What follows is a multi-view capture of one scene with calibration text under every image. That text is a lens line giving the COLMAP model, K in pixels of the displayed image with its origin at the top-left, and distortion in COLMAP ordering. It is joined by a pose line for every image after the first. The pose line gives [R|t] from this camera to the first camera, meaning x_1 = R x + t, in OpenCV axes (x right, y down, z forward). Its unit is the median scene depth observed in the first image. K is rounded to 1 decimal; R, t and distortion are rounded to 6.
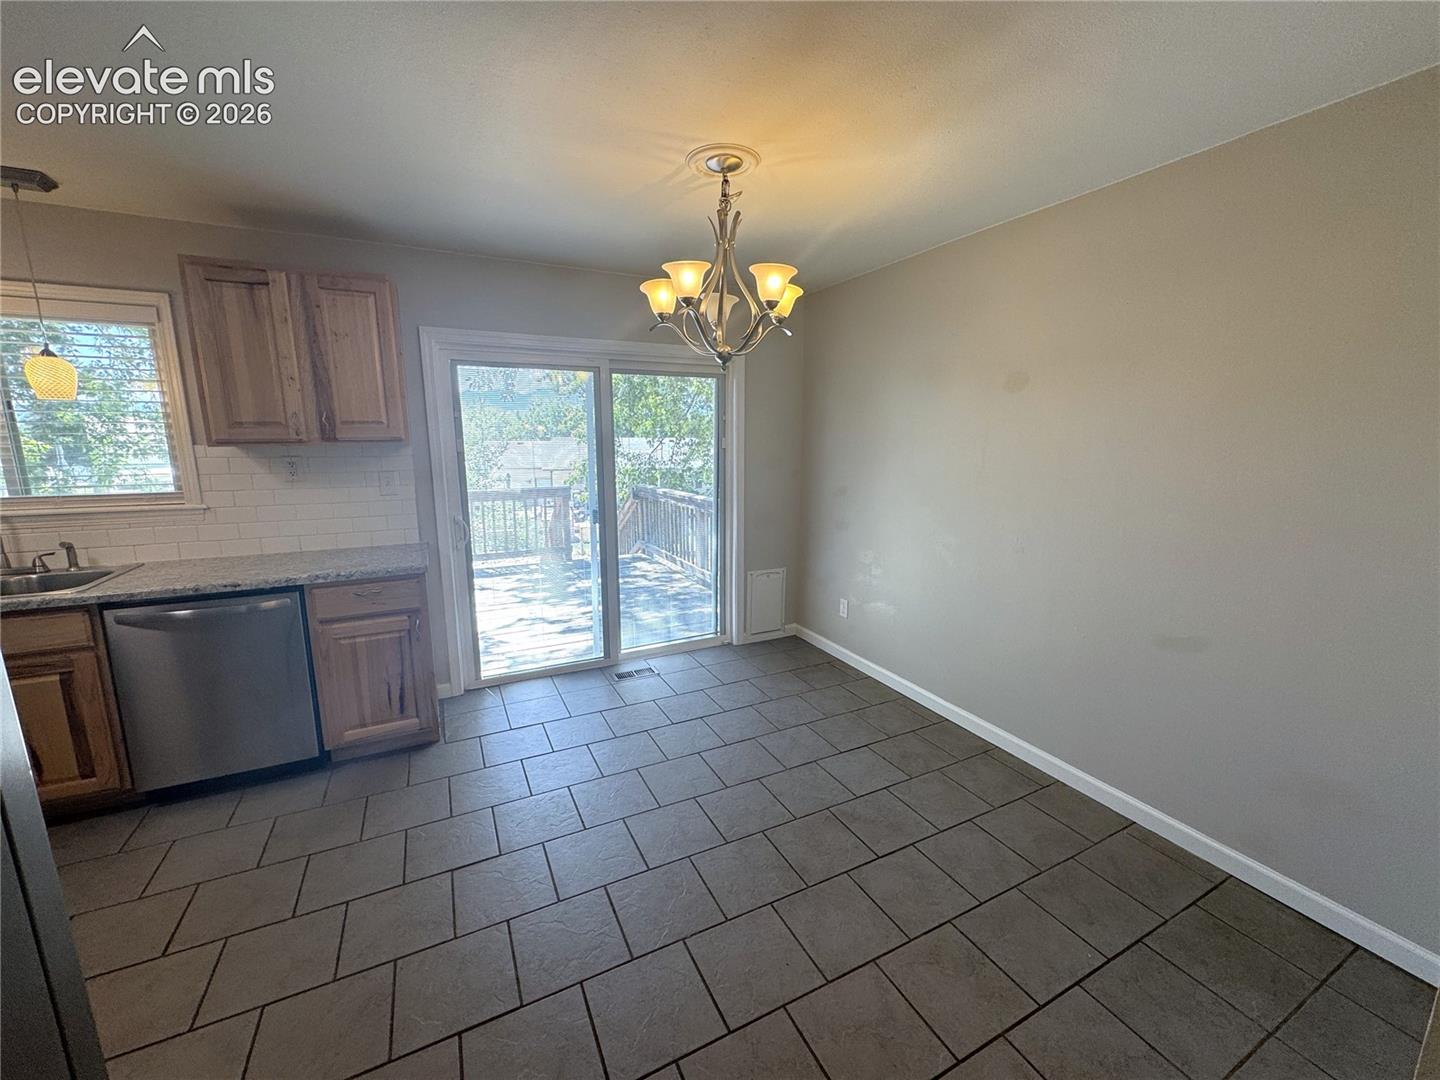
lens RADIAL K [[576.3, 0, 717.9], [0, 576.3, 540.5], [0, 0, 1]] dist [-0.001938, 0.000015]
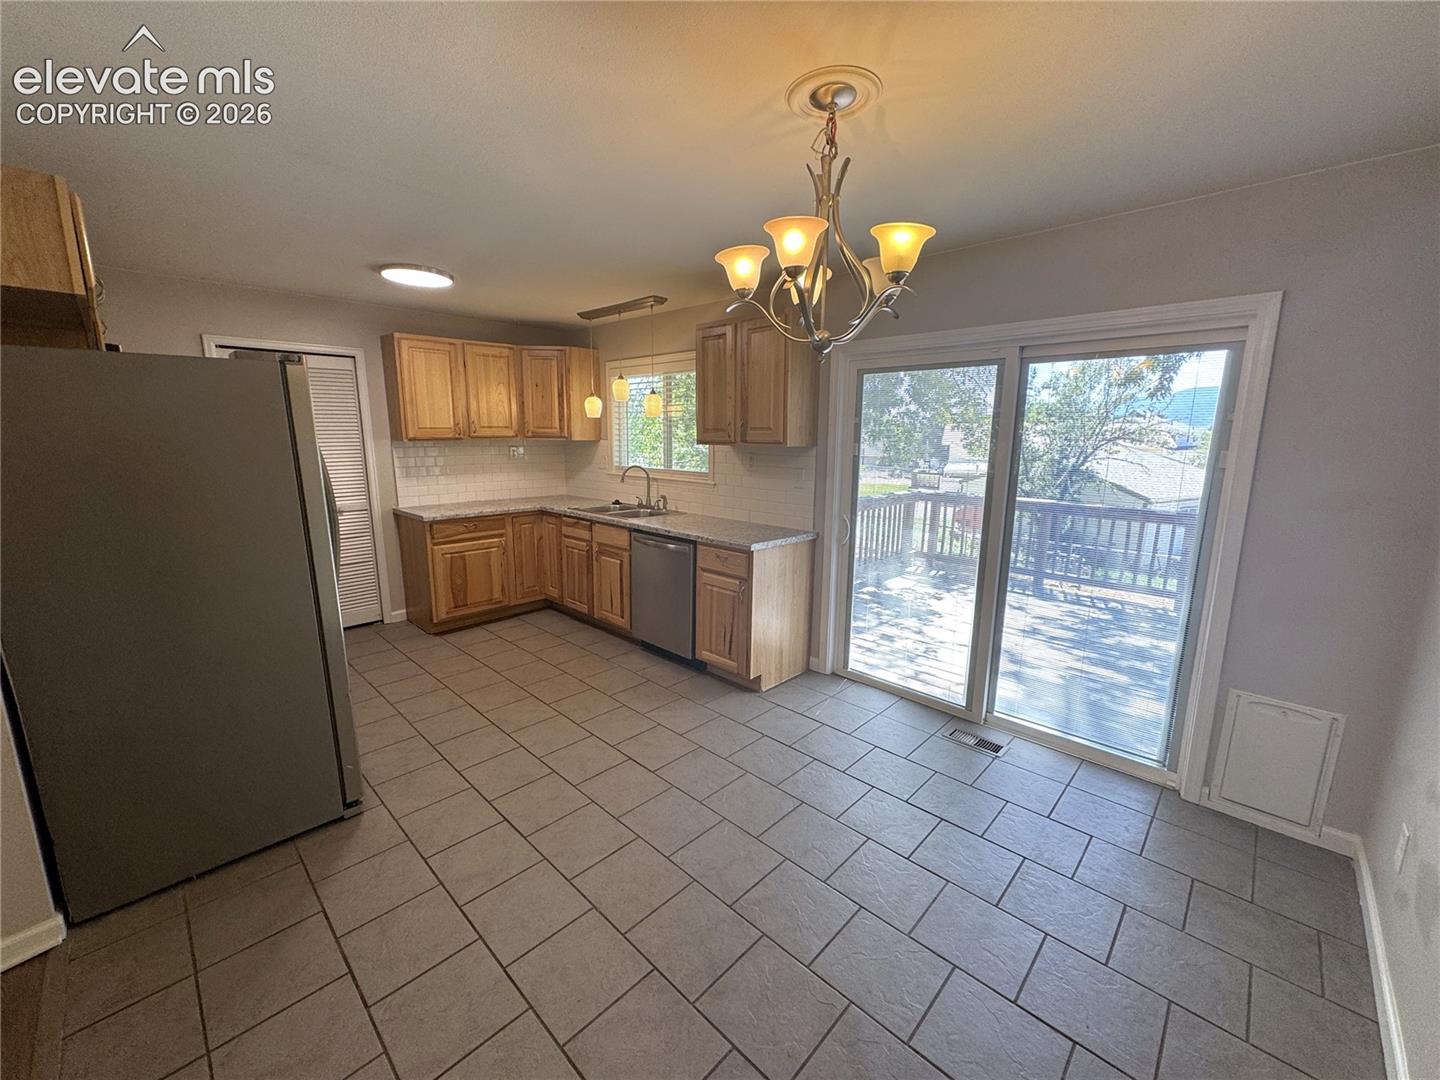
lens RADIAL K [[576.3, 0, 722.2], [0, 576.3, 538.6], [0, 0, 1]] dist [-0.001938, 0.000015]
pose [[0.337017, 0.172317, -0.925595, 0.449712], [-0.183035, 0.976343, 0.115120, -0.074115], [0.923536, 0.130619, 0.360584, 0.371344]]
